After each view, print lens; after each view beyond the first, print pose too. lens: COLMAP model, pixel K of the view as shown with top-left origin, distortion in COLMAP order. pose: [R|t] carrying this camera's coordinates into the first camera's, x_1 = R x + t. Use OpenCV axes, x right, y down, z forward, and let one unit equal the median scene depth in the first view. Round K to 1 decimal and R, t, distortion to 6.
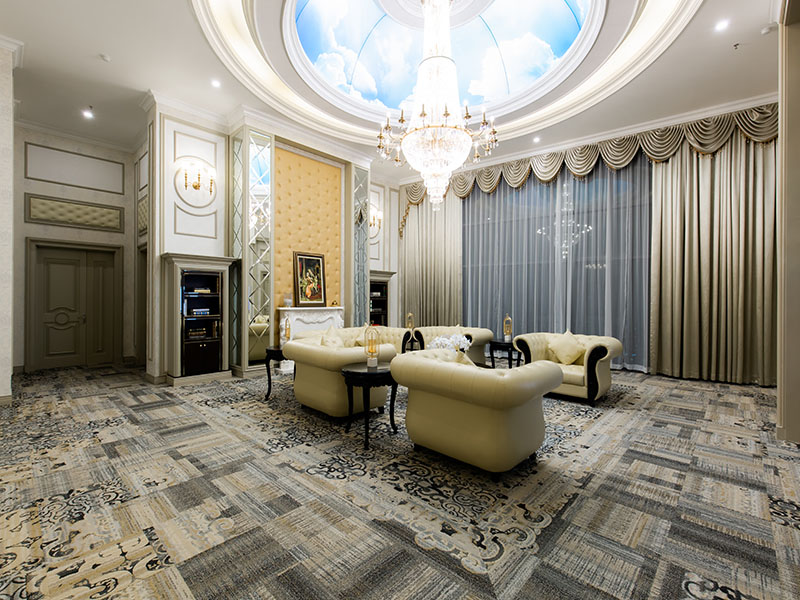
lens RADIAL K [[358.0, 0, 398.1], [0, 358.0, 301.1], [0, 0, 1]] dist [0.008451, -0.002026]
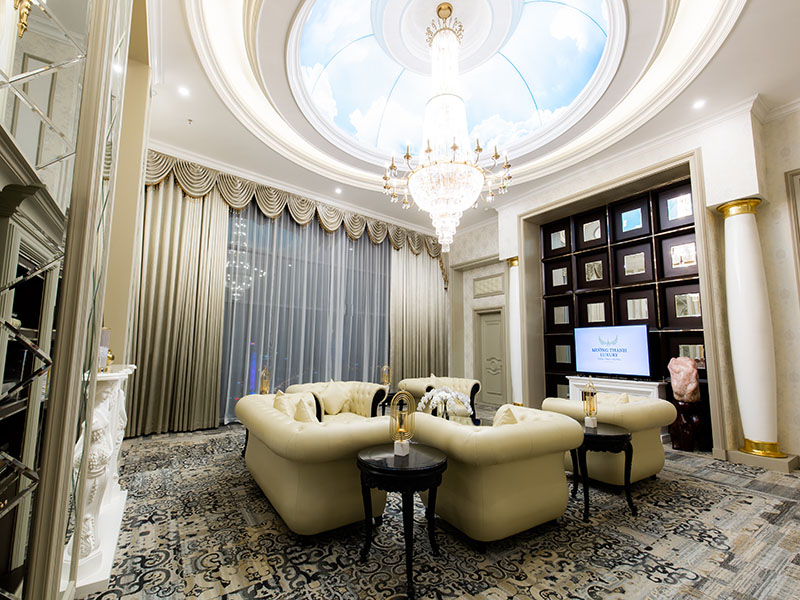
lens RADIAL K [[358.0, 0, 396.2], [0, 358.0, 305.3], [0, 0, 1]] dist [0.008451, -0.002026]
pose [[0.234103, 0.115801, 0.965291, -0.668293], [-0.007925, 0.993075, -0.117212, -0.005956], [-0.972179, 0.019790, 0.233400, 0.766067]]
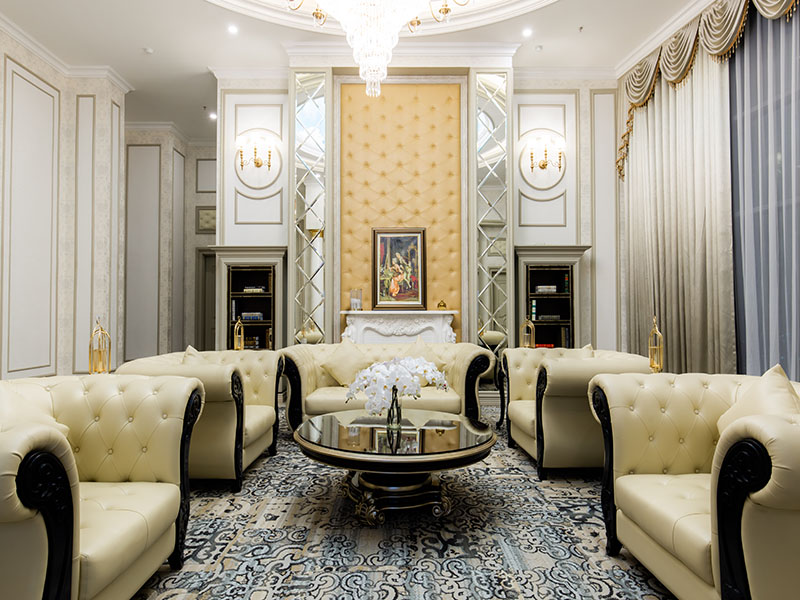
lens RADIAL K [[495.1, 0, 401.6], [0, 495.1, 303.5], [0, 0, 1]] dist [0.003819, 0.000255]
pose [[0.697295, -0.021880, -0.716450, 0.505796], [0.003266, 0.999621, -0.027350, 0.035092], [0.716777, 0.016731, 0.697102, 0.482354]]
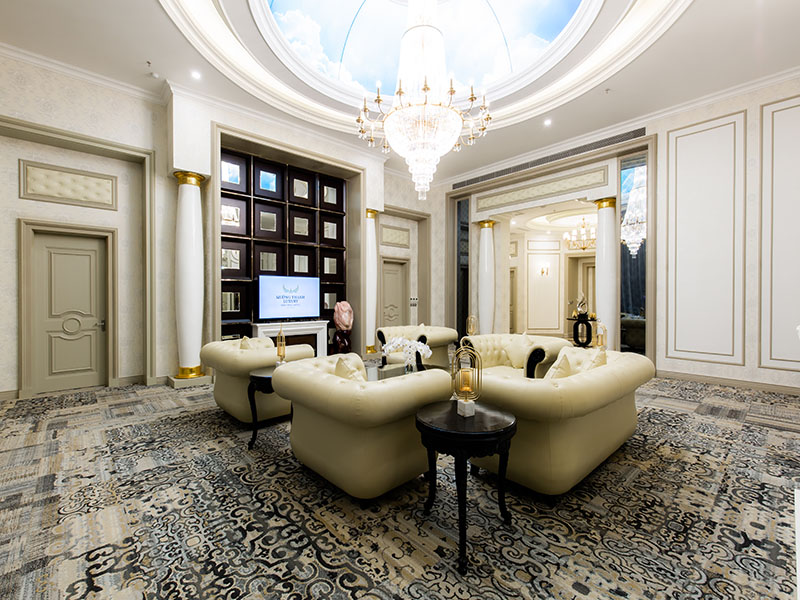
lens RADIAL K [[358.0, 0, 394.6], [0, 358.0, 299.2], [0, 0, 1]] dist [0.008451, -0.002026]
pose [[-0.996770, -0.005132, 0.080149, 0.088982], [-0.004526, 0.999960, 0.007742, -0.008010], [-0.080186, 0.007354, -0.996753, 1.602580]]
